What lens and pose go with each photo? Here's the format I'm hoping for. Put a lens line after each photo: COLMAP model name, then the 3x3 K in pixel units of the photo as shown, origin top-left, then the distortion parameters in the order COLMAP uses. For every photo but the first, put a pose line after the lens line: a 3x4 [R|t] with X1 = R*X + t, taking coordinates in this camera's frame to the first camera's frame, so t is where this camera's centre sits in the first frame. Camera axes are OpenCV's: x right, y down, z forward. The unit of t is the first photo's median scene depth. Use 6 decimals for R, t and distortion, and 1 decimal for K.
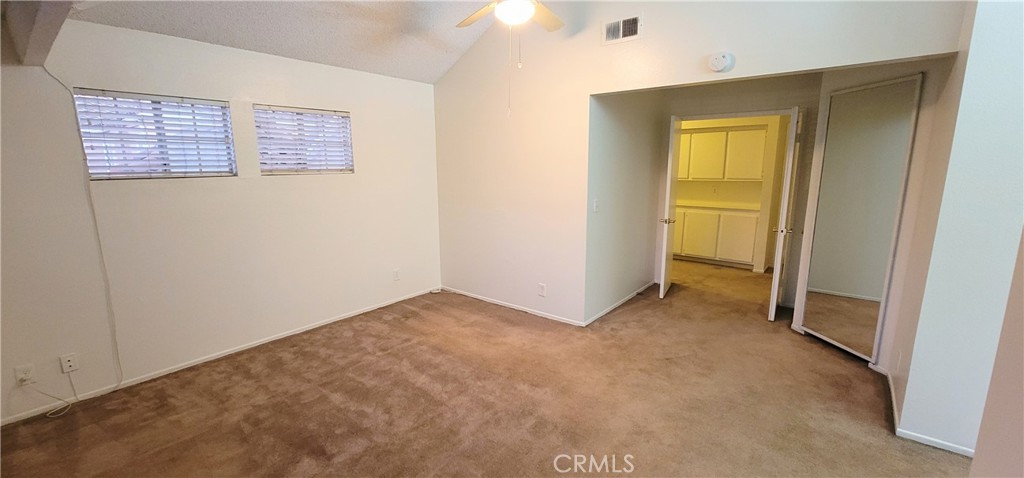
lens RADIAL K [[418.3, 0, 510.6], [0, 418.3, 240.6], [0, 0, 1]] dist [0.000459, 0.000210]
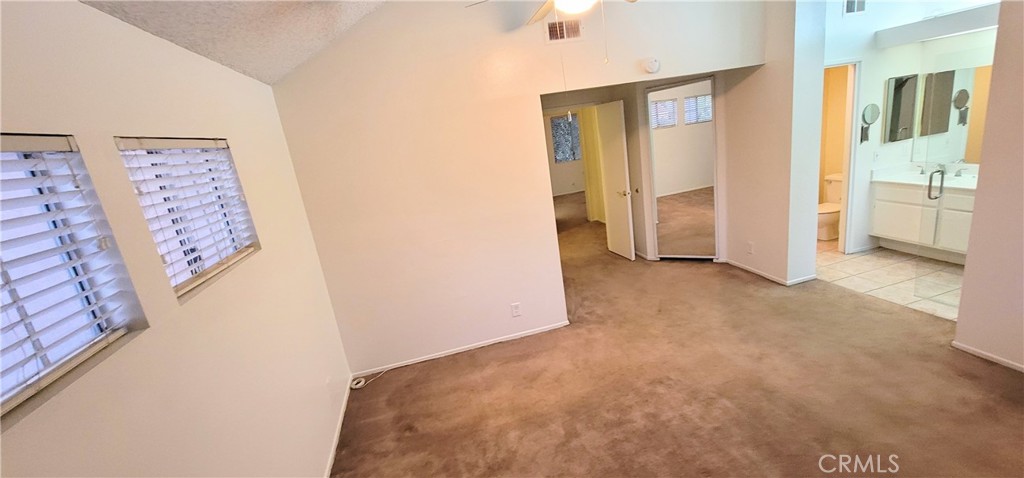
lens RADIAL K [[418.3, 0, 509.5], [0, 418.3, 238.3], [0, 0, 1]] dist [0.000459, 0.000210]
pose [[0.608327, -0.278057, 0.743386, -0.616218], [0.283335, 0.950990, 0.123852, -0.159042], [-0.741391, 0.135285, 0.657296, 0.426270]]
